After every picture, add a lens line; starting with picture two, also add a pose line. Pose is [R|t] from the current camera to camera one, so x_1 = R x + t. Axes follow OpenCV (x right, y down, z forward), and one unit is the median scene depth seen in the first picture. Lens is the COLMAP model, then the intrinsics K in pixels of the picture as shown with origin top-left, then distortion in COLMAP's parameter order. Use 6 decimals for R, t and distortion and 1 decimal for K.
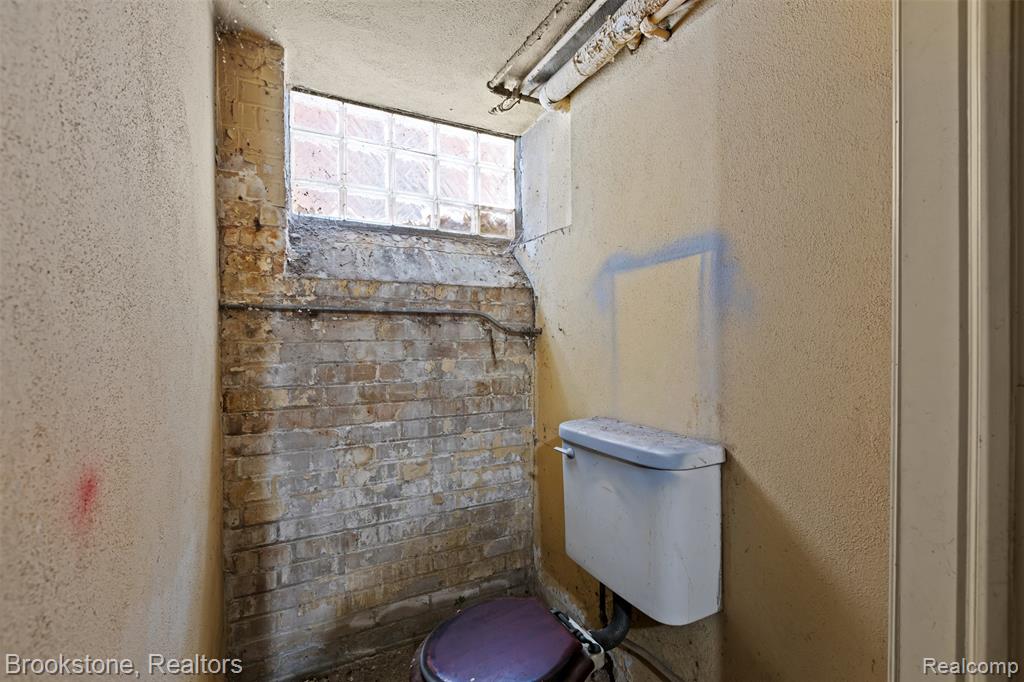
lens RADIAL K [[454.9, 0, 510.9], [0, 454.9, 345.6], [0, 0, 1]] dist [-0.000429, 0.000052]
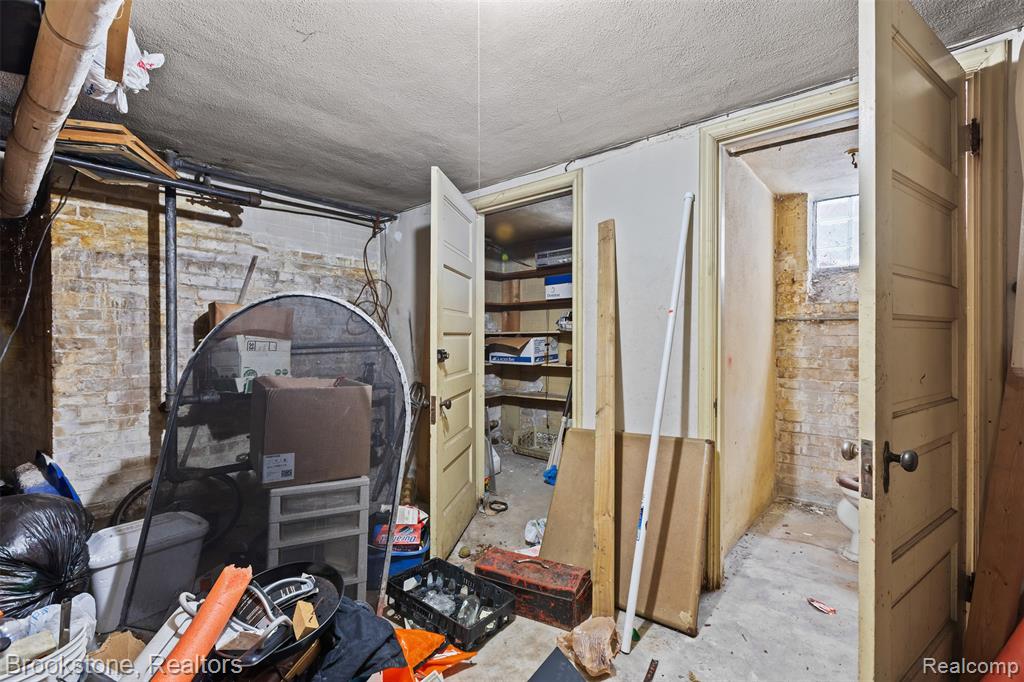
lens RADIAL K [[454.9, 0, 509.8], [0, 454.9, 338.4], [0, 0, 1]] dist [-0.000429, 0.000052]
pose [[0.356779, 0.012141, -0.934110, 0.944649], [-0.011970, 0.999893, 0.008424, 0.002150], [0.934112, 0.008176, 0.356886, -0.981110]]
